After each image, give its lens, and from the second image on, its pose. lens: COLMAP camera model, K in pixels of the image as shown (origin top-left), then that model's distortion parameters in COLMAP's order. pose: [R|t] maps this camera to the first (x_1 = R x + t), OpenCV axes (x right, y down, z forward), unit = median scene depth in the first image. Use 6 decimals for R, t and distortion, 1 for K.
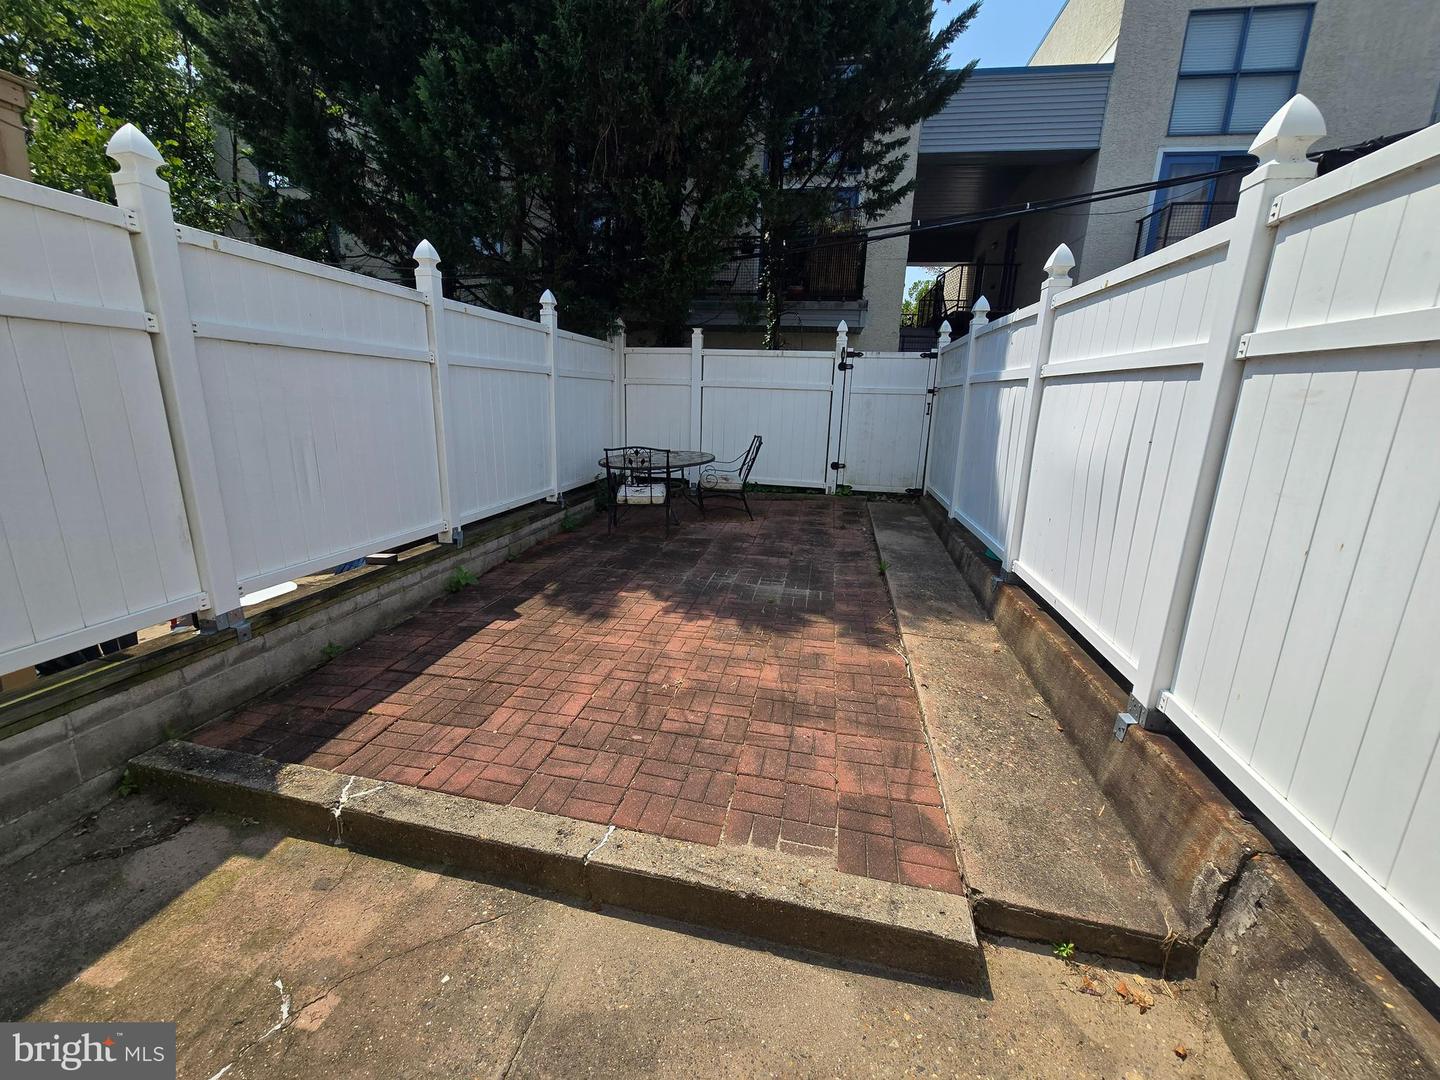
lens RADIAL K [[584.1, 0, 709.6], [0, 584.1, 534.8], [0, 0, 1]] dist [0.000528, -0.000247]
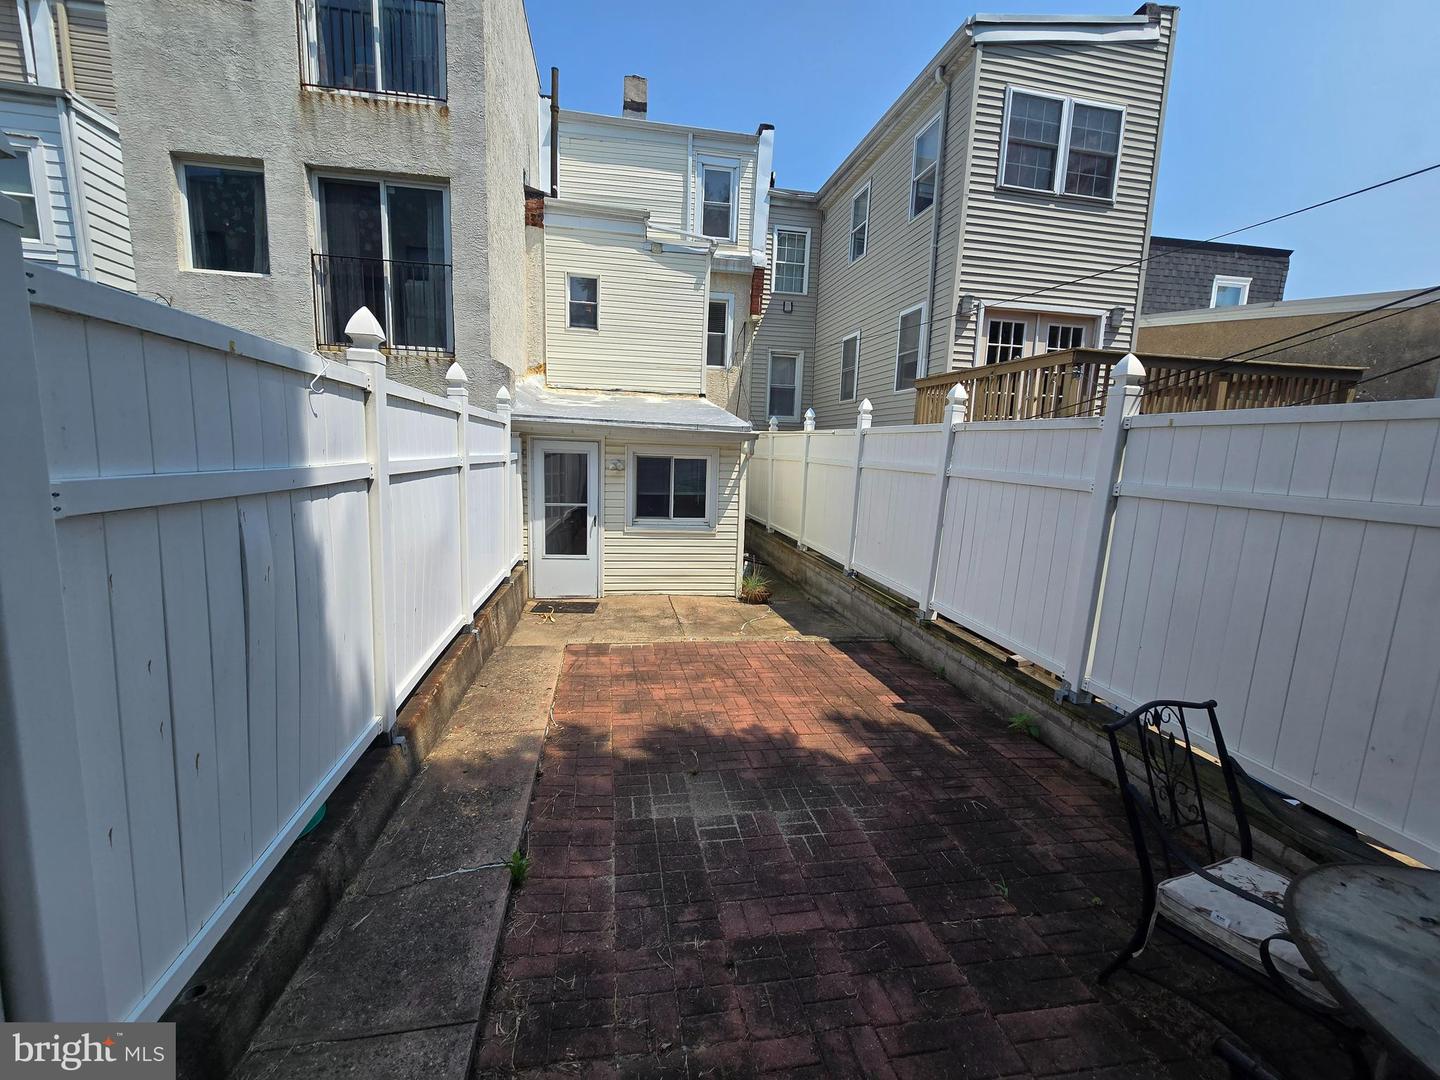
lens RADIAL K [[584.1, 0, 709.6], [0, 584.1, 534.8], [0, 0, 1]] dist [0.000528, -0.000247]
pose [[-0.929087, -0.010918, -0.369699, 0.421261], [-0.148111, 0.926902, 0.344841, -0.500456], [0.338910, 0.375144, -0.862790, 1.748002]]
